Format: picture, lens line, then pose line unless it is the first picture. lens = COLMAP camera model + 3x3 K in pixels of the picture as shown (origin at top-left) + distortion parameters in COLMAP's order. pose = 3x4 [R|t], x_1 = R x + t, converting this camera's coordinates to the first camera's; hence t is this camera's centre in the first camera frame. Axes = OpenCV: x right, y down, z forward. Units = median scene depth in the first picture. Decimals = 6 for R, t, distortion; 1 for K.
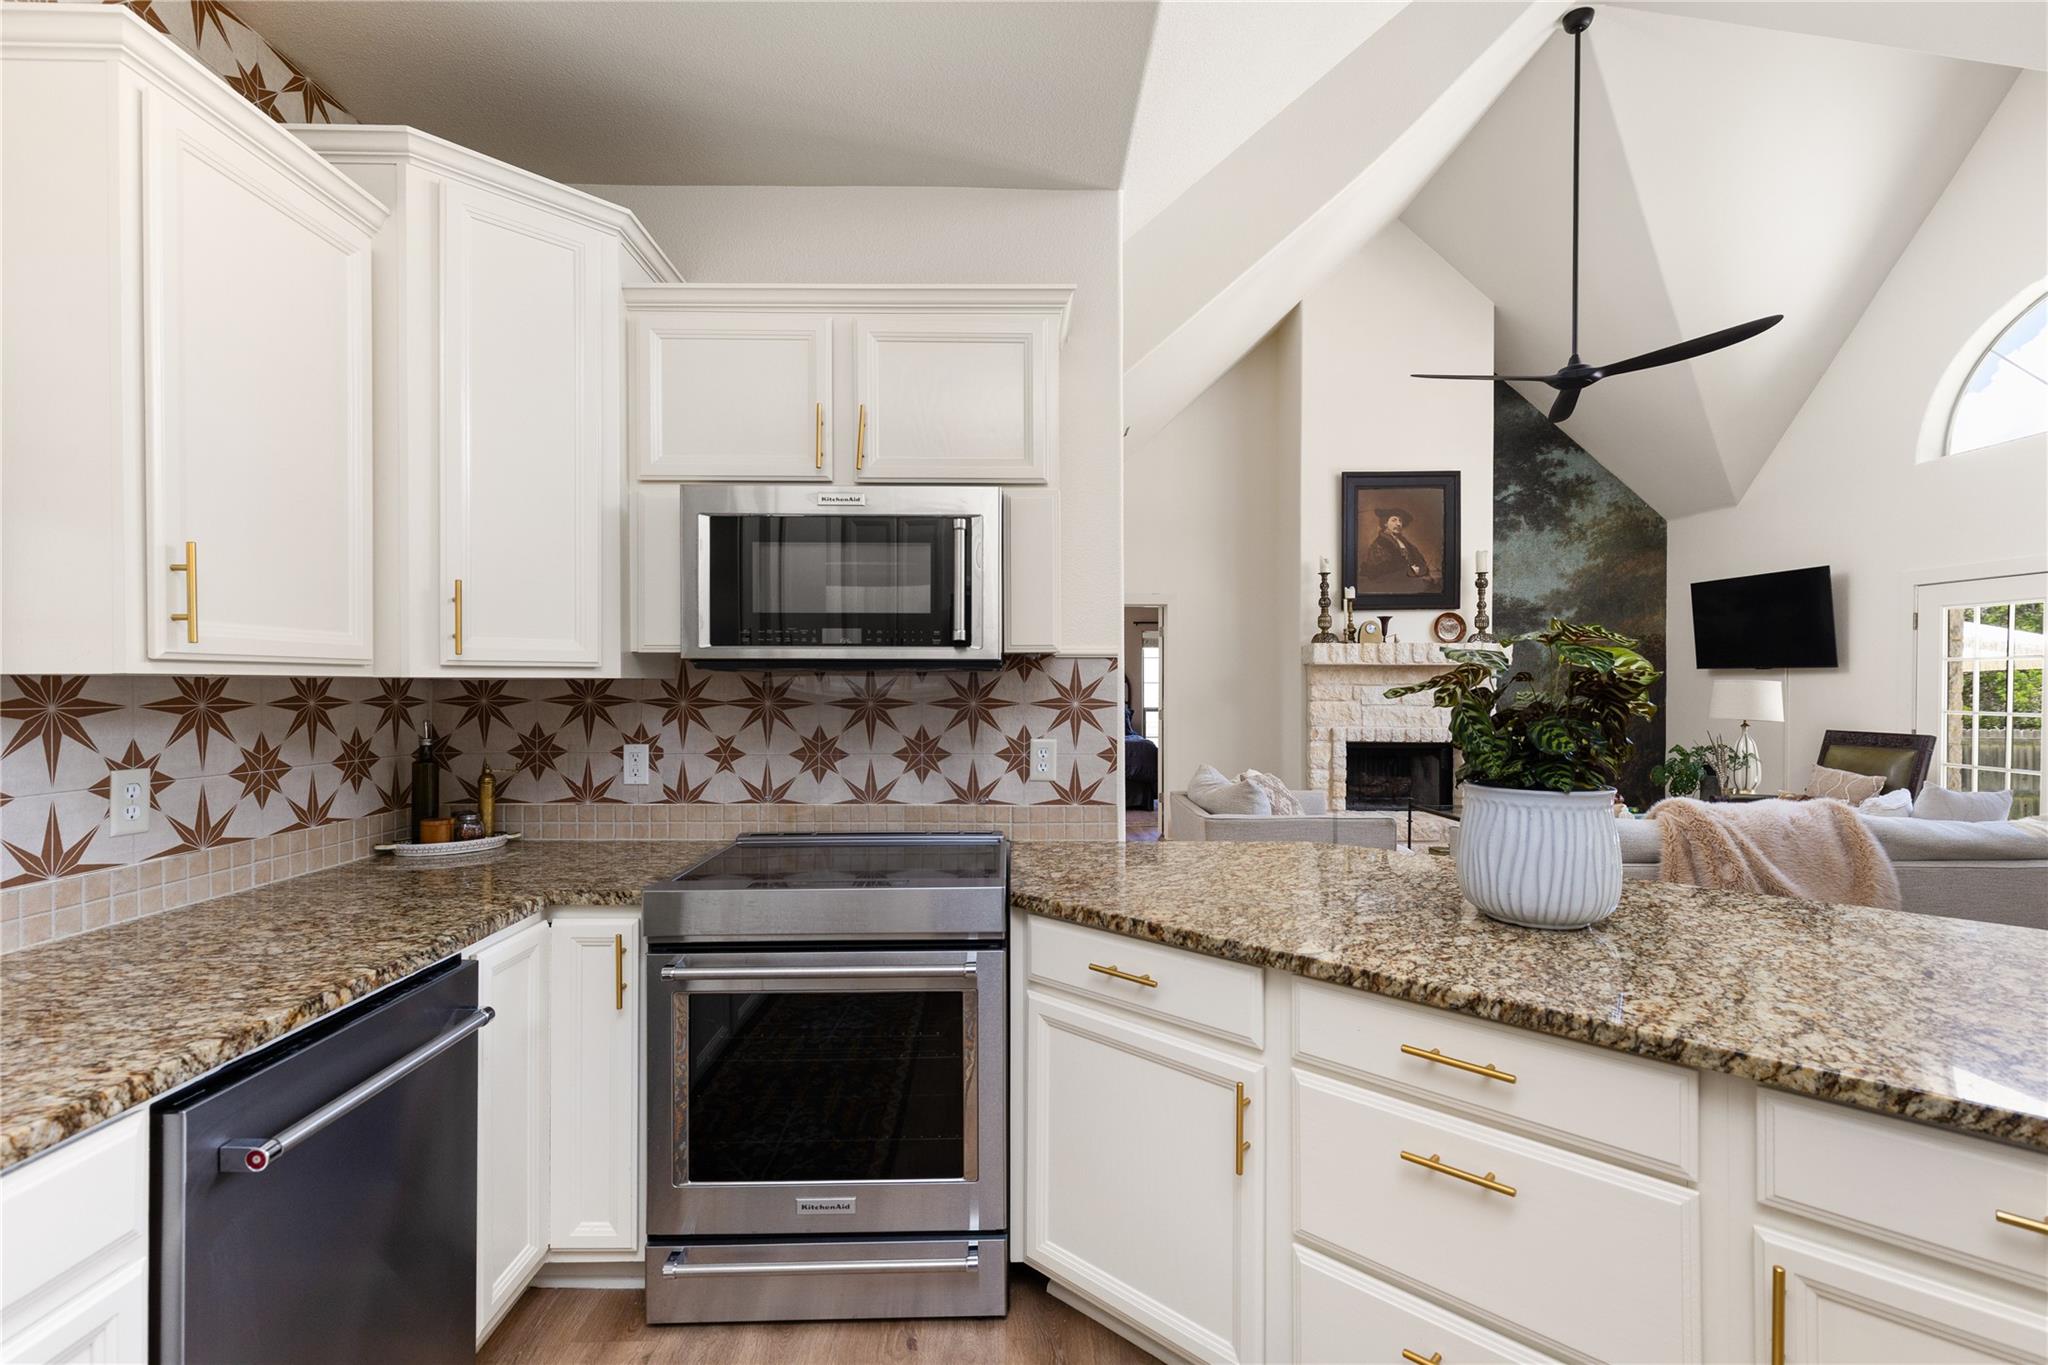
lens RADIAL K [[927.4, 0, 1018.9], [0, 927.4, 687.6], [0, 0, 1]] dist [0.013170, -0.003594]
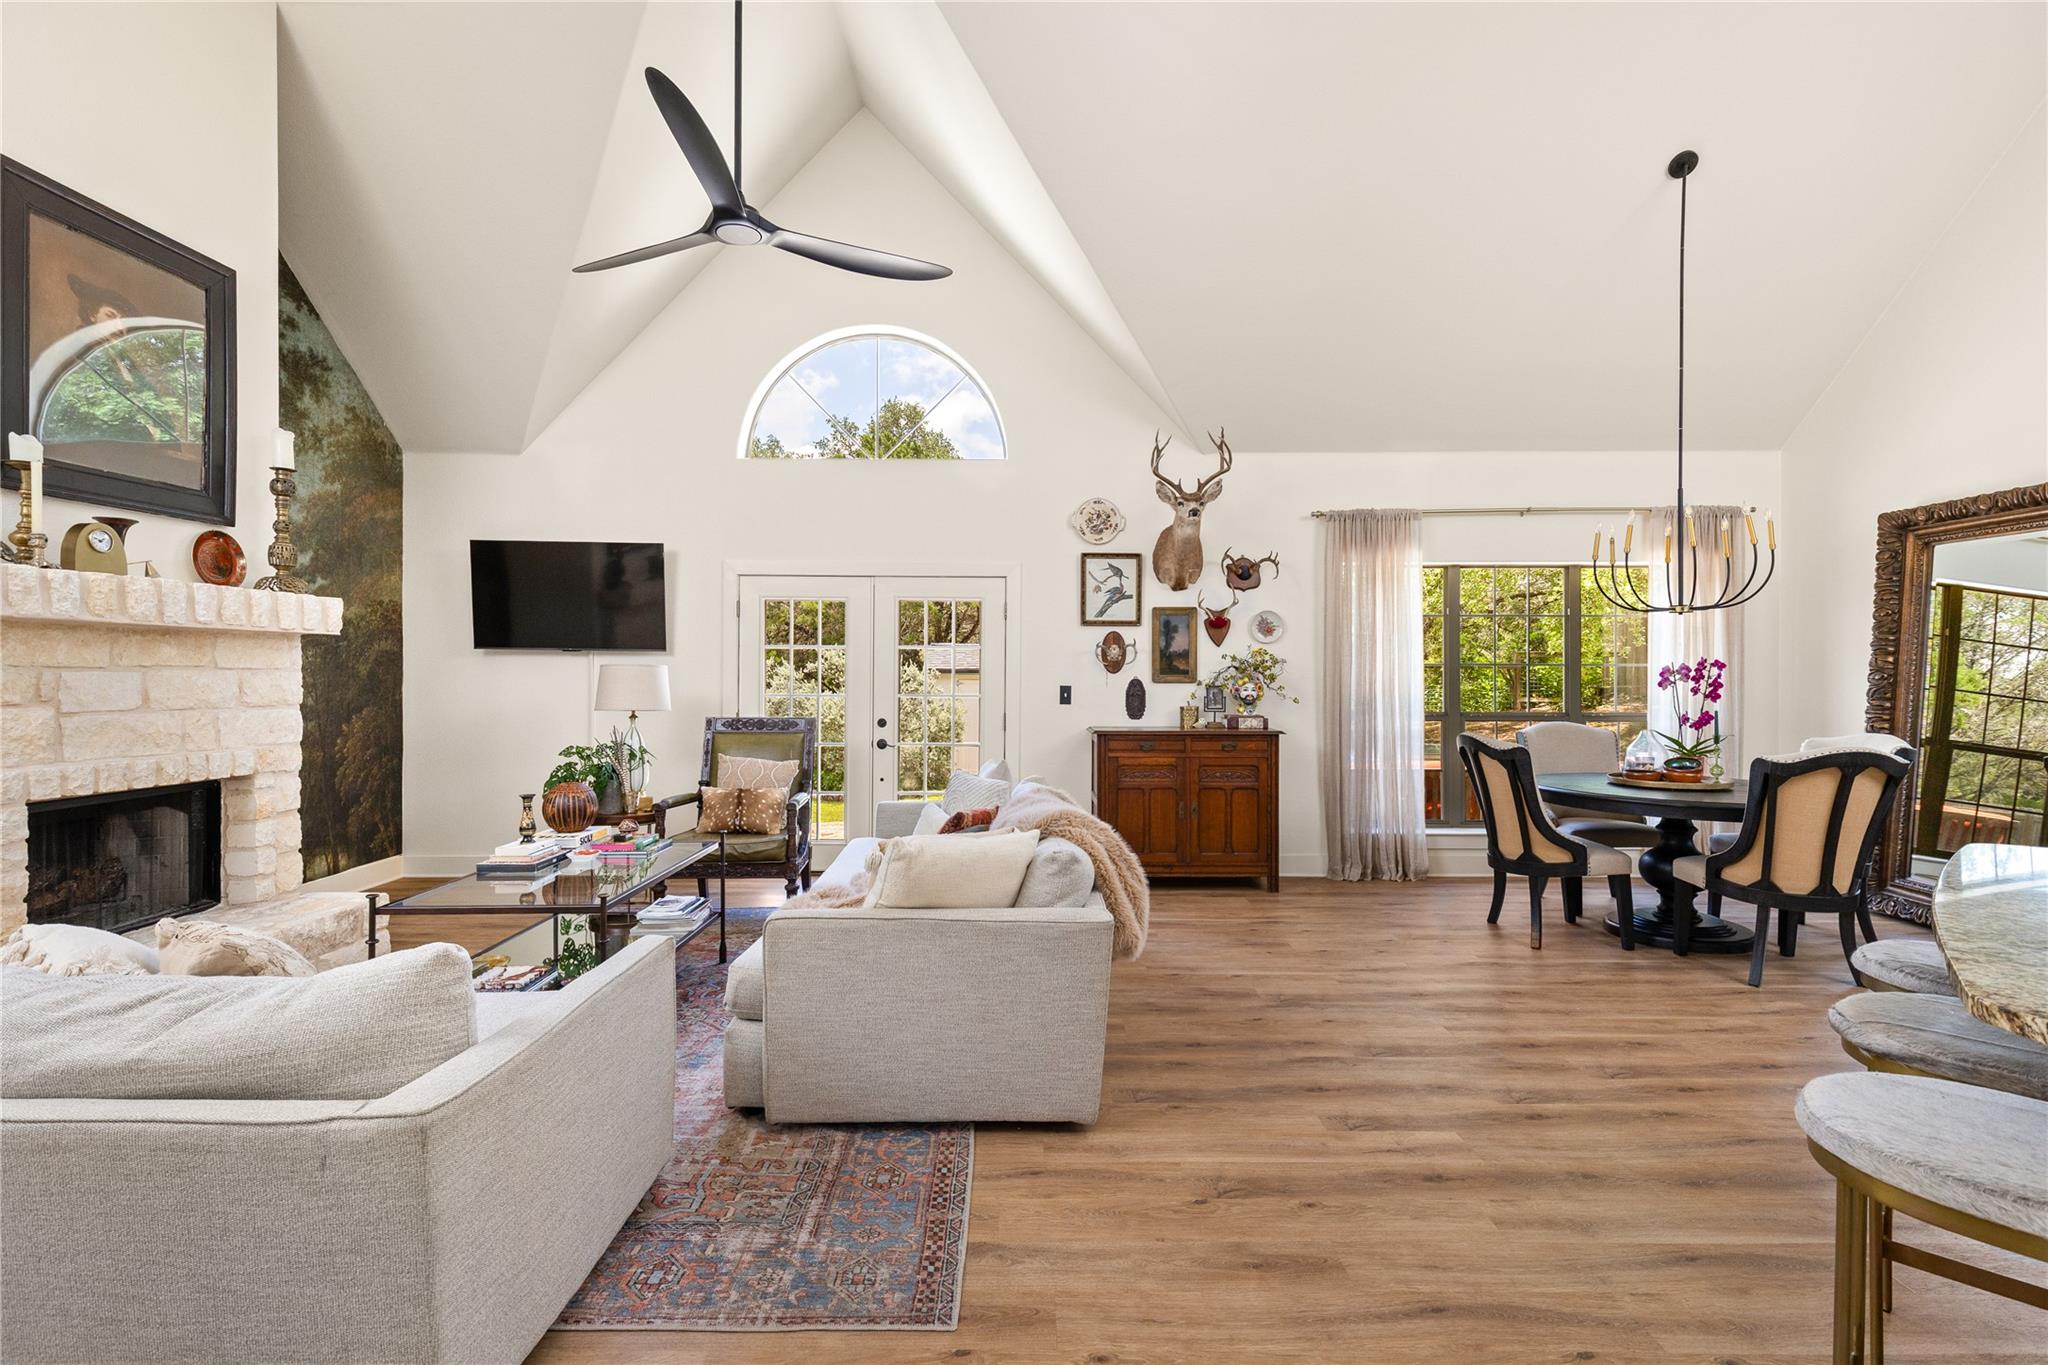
lens RADIAL K [[927.4, 0, 1028.2], [0, 927.4, 675.3], [0, 0, 1]] dist [0.013170, -0.003594]
pose [[0.010492, -0.004175, 0.999936, -0.081322], [-0.000563, 0.999991, 0.004181, -0.001453], [-0.999945, -0.000606, 0.010490, 0.686823]]
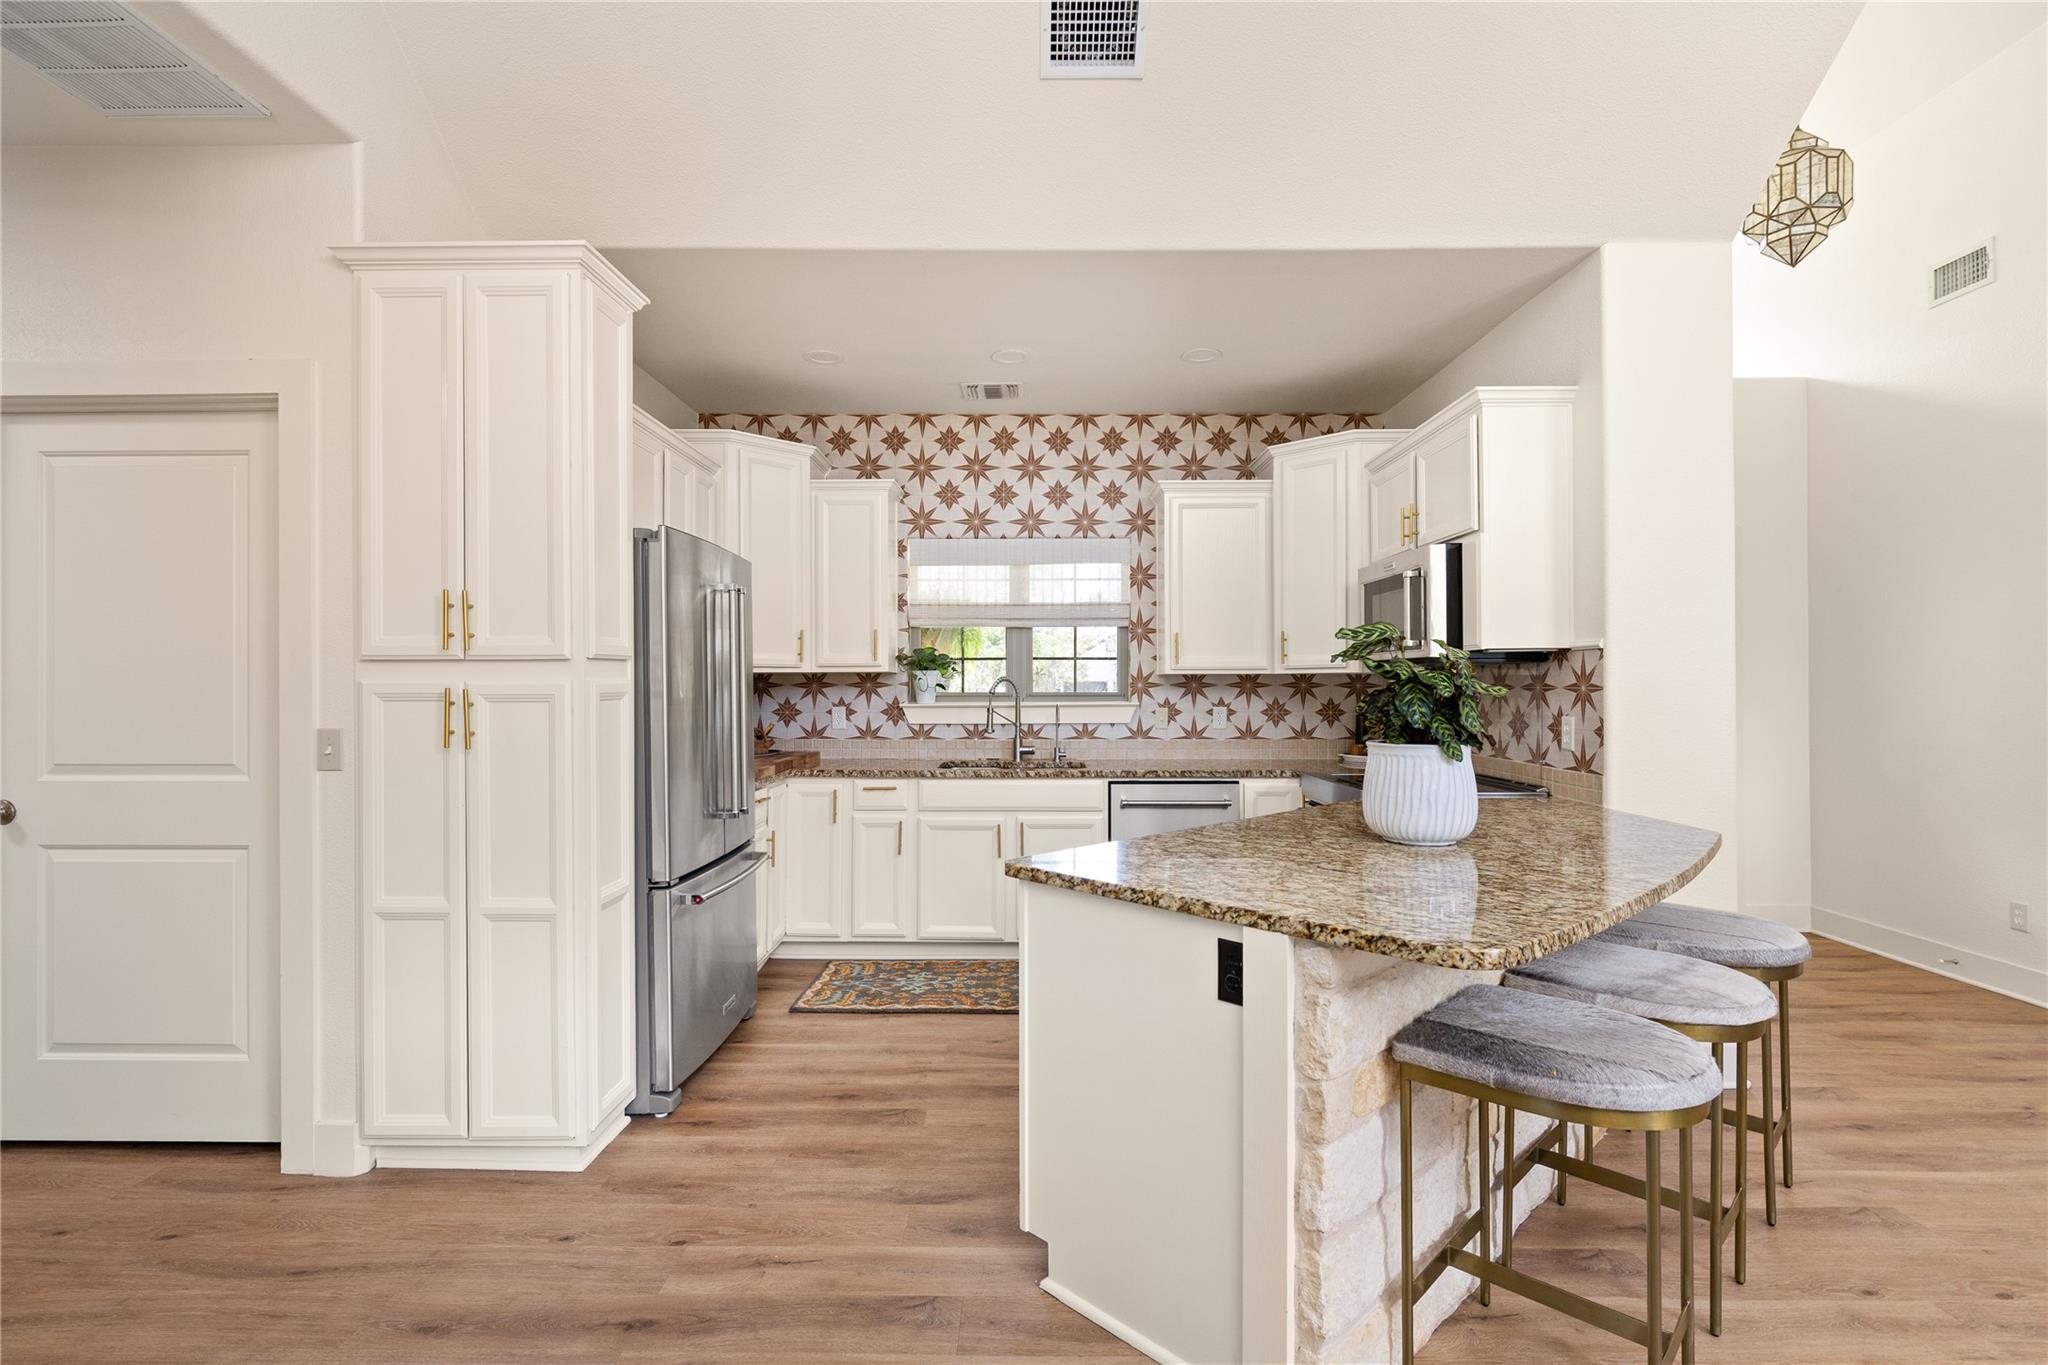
lens RADIAL K [[964.4, 0, 1029.5], [0, 964.4, 682.4], [0, 0, 1]] dist [0.007227, -0.003301]
pose [[-0.015937, -0.003942, -0.999865, 0.613482], [-0.000988, 0.999992, -0.003927, 0.007660], [0.999873, 0.000925, -0.015941, 0.139739]]
